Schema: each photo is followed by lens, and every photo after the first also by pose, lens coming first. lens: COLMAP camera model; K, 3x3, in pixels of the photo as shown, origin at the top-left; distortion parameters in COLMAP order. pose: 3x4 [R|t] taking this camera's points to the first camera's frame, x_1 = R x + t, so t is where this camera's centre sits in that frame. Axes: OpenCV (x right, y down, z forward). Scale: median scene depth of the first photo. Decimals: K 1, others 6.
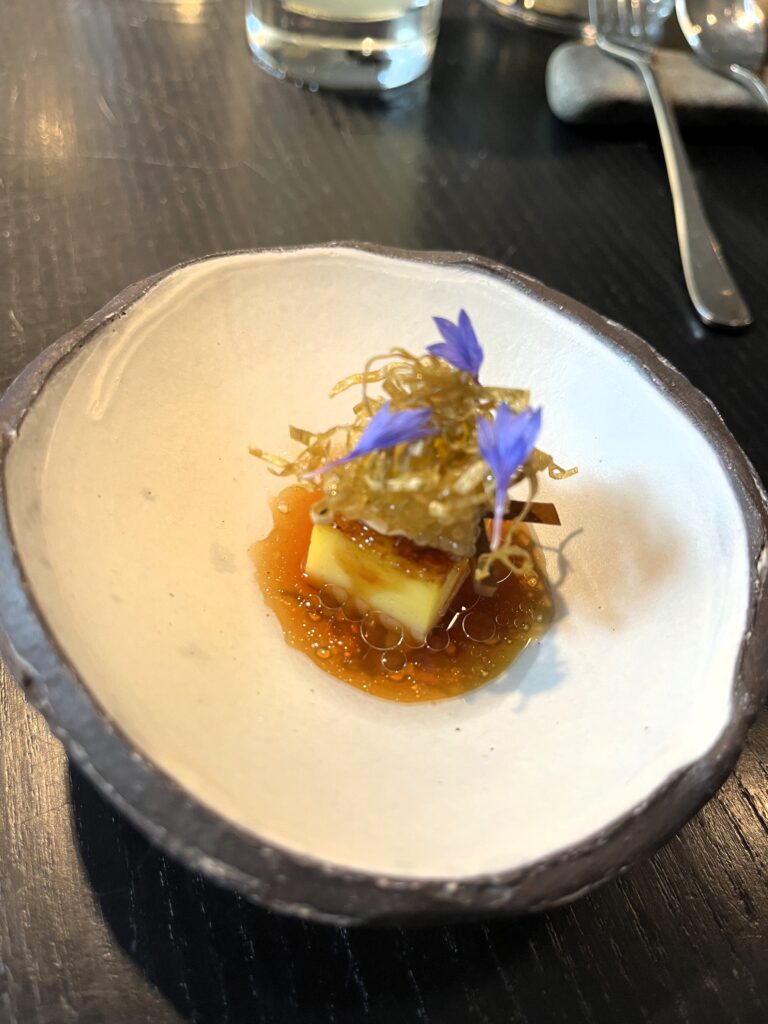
lens RADIAL K [[800.1, 0, 377.5], [0, 800.1, 515.7], [0, 0, 1]] dist [0.028176, -0.087238]
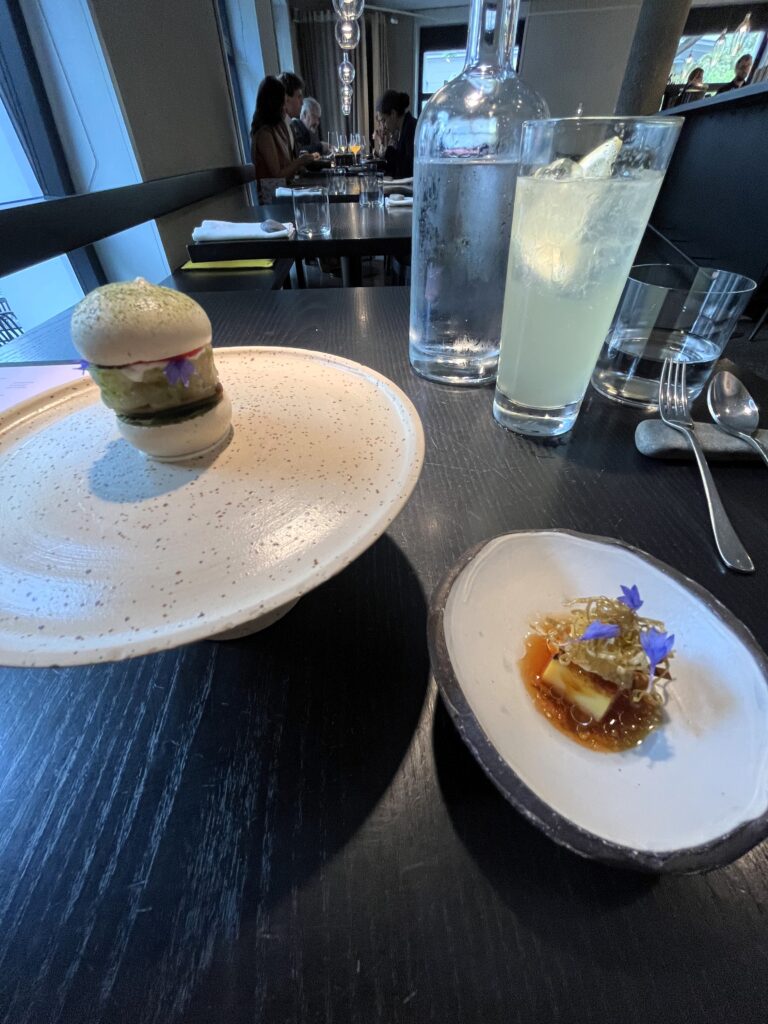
lens RADIAL K [[413.4, 0, 384.0], [0, 413.4, 512.0], [0, 0, 1]] dist [0.000078, -0.000018]
pose [[0.963654, 0.091478, -0.251004, -0.282068], [-0.136442, 0.976296, -0.168018, -0.136567], [0.229684, 0.196159, 0.953293, -0.345225]]
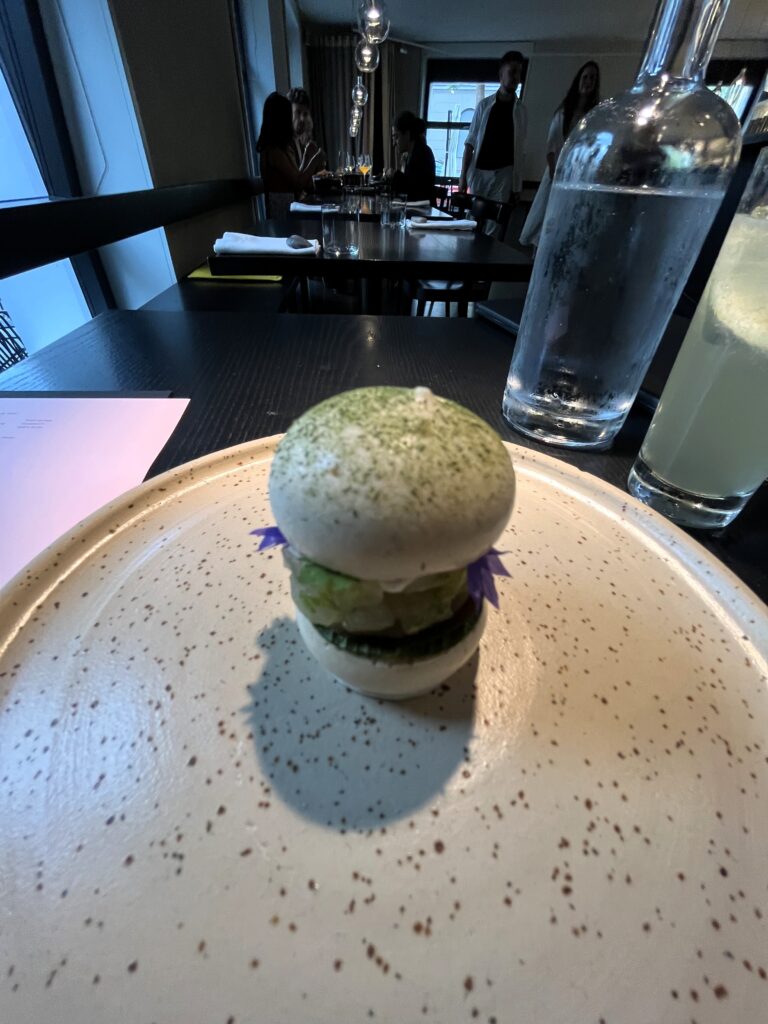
lens RADIAL K [[412.2, 0, 384.0], [0, 412.2, 512.0], [0, 0, 1]] dist [-0.001081, -0.000110]
pose [[0.967477, 0.120393, -0.222473, -0.979941], [-0.166481, 0.965205, -0.201654, -0.486910], [0.190454, 0.232133, 0.953856, -0.106480]]
